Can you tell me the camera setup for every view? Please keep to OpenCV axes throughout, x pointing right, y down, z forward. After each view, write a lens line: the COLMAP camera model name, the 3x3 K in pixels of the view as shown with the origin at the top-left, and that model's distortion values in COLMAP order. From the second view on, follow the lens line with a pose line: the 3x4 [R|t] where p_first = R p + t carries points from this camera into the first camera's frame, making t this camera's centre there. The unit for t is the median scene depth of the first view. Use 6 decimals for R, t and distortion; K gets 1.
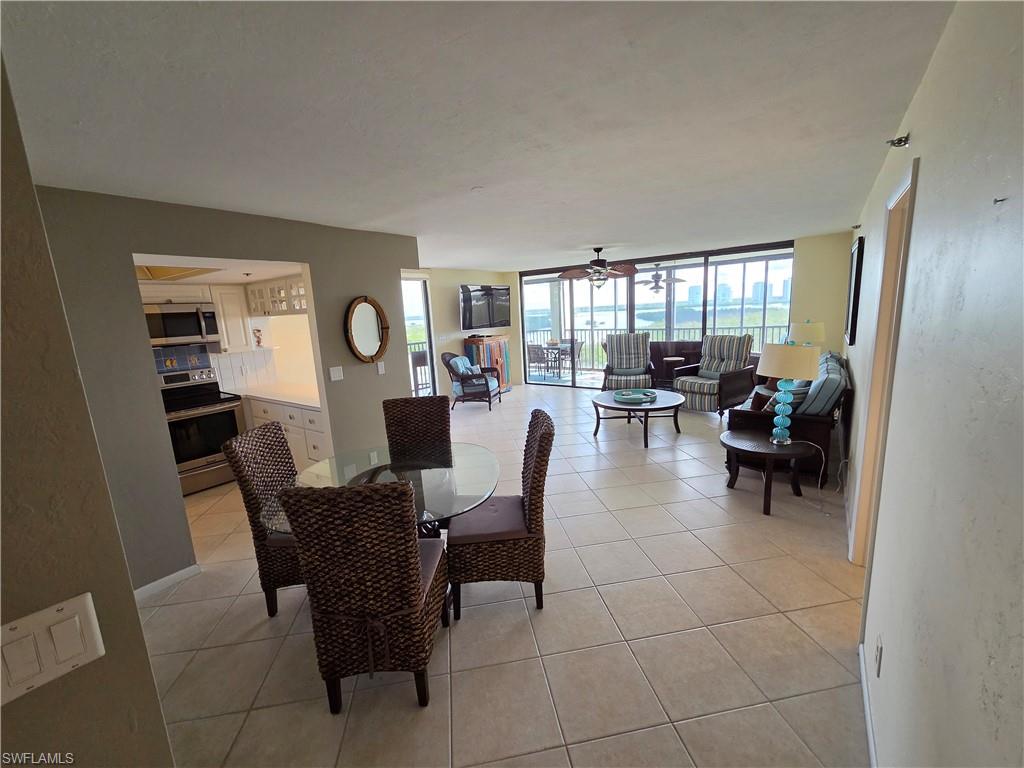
lens RADIAL K [[418.5, 0, 512.9], [0, 418.5, 383.3], [0, 0, 1]] dist [-0.000540, 0.000342]
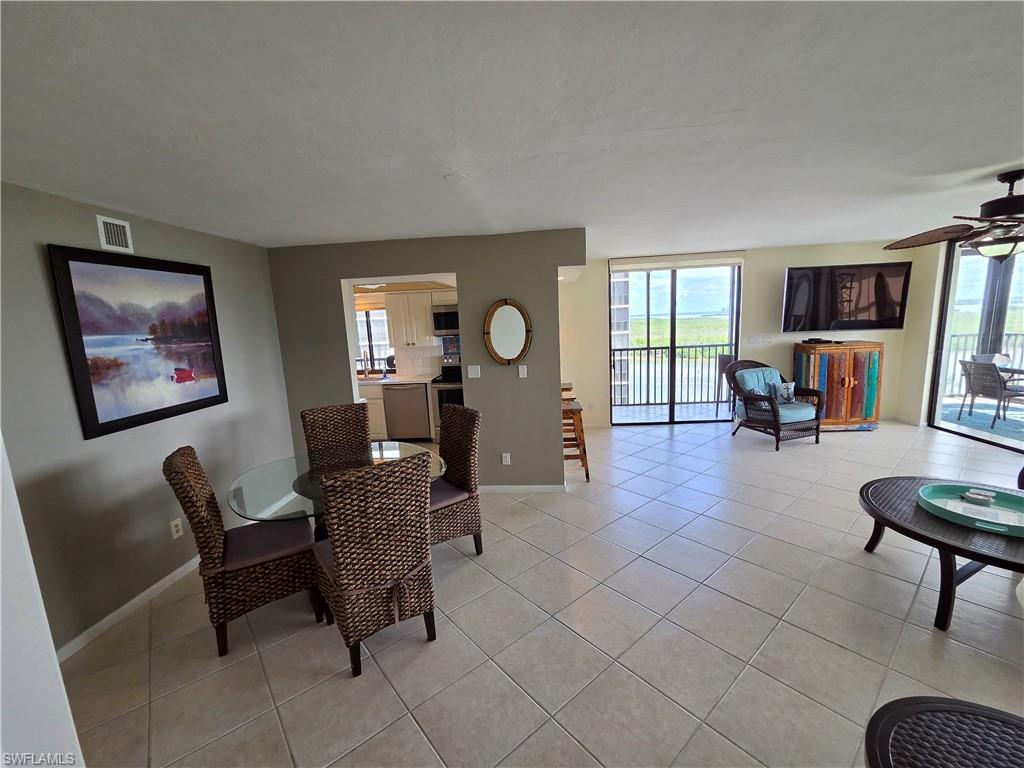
lens RADIAL K [[418.5, 0, 511.8], [0, 418.5, 385.1], [0, 0, 1]] dist [-0.000540, 0.000342]
pose [[0.533697, 0.153879, -0.831558, 0.260749], [-0.125806, 0.986811, 0.101866, -0.054566], [0.836266, 0.050249, 0.546017, 0.237532]]
